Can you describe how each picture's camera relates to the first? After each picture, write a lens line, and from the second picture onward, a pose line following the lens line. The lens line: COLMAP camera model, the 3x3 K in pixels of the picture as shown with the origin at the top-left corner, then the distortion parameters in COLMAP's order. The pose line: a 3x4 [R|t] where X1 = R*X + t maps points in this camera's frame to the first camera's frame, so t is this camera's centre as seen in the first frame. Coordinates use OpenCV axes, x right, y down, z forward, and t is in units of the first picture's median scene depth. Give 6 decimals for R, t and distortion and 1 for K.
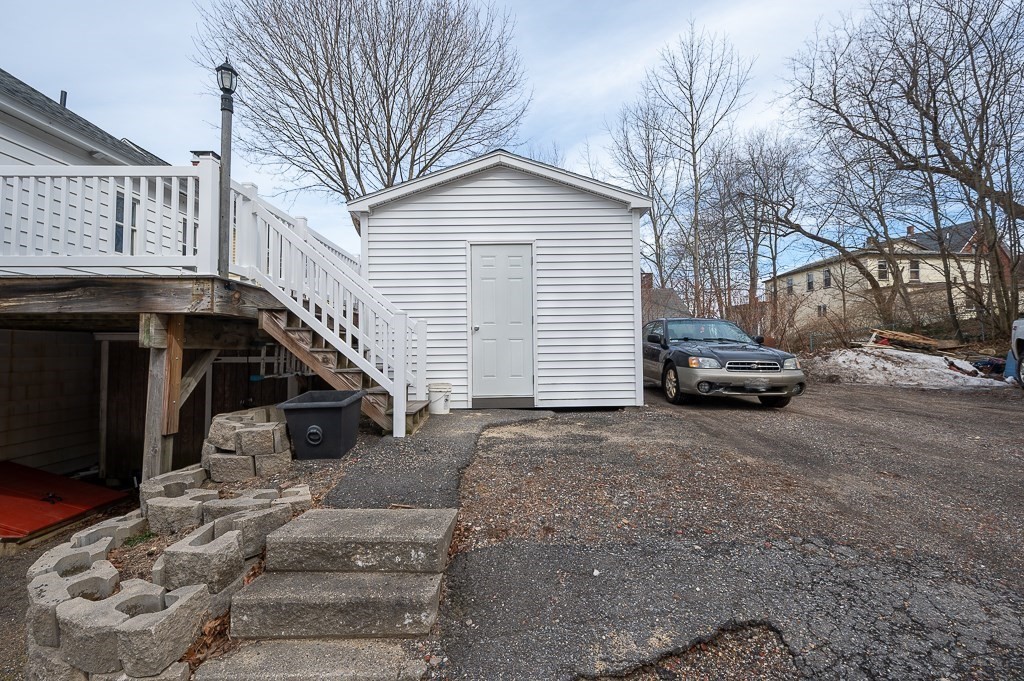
lens RADIAL K [[444.9, 0, 513.8], [0, 444.9, 340.7], [0, 0, 1]] dist [-0.002406, 0.000603]
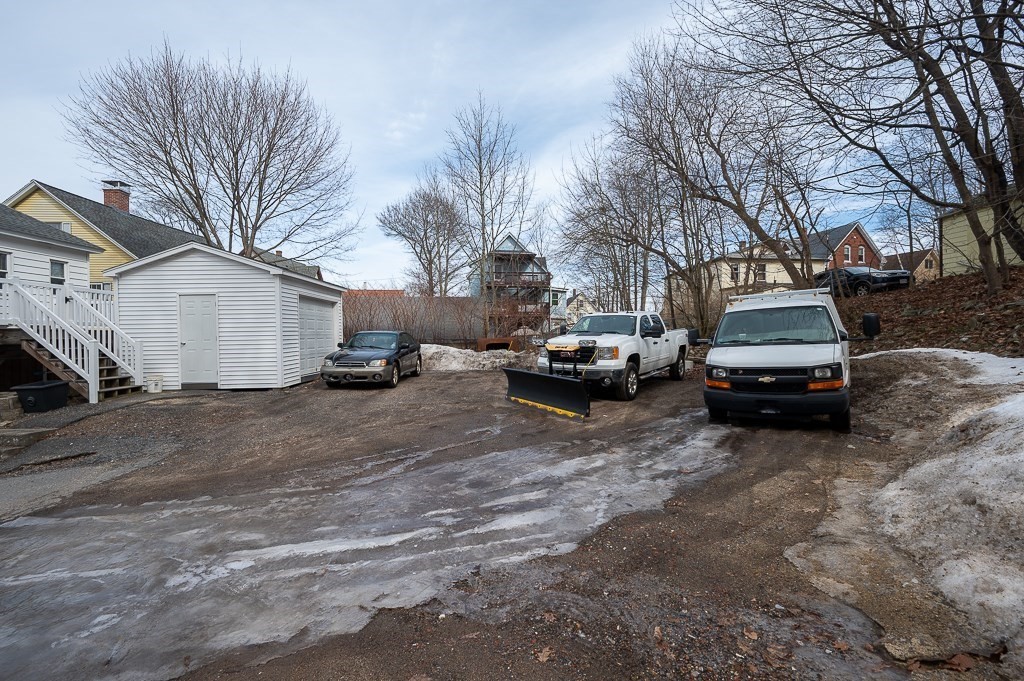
lens RADIAL K [[444.9, 0, 519.2], [0, 444.9, 339.8], [0, 0, 1]] dist [-0.002406, 0.000603]
pose [[0.999845, -0.001398, 0.017559, 1.223139], [0.000793, 0.999407, 0.034433, -0.103428], [-0.017597, -0.034414, 0.999253, -0.771476]]
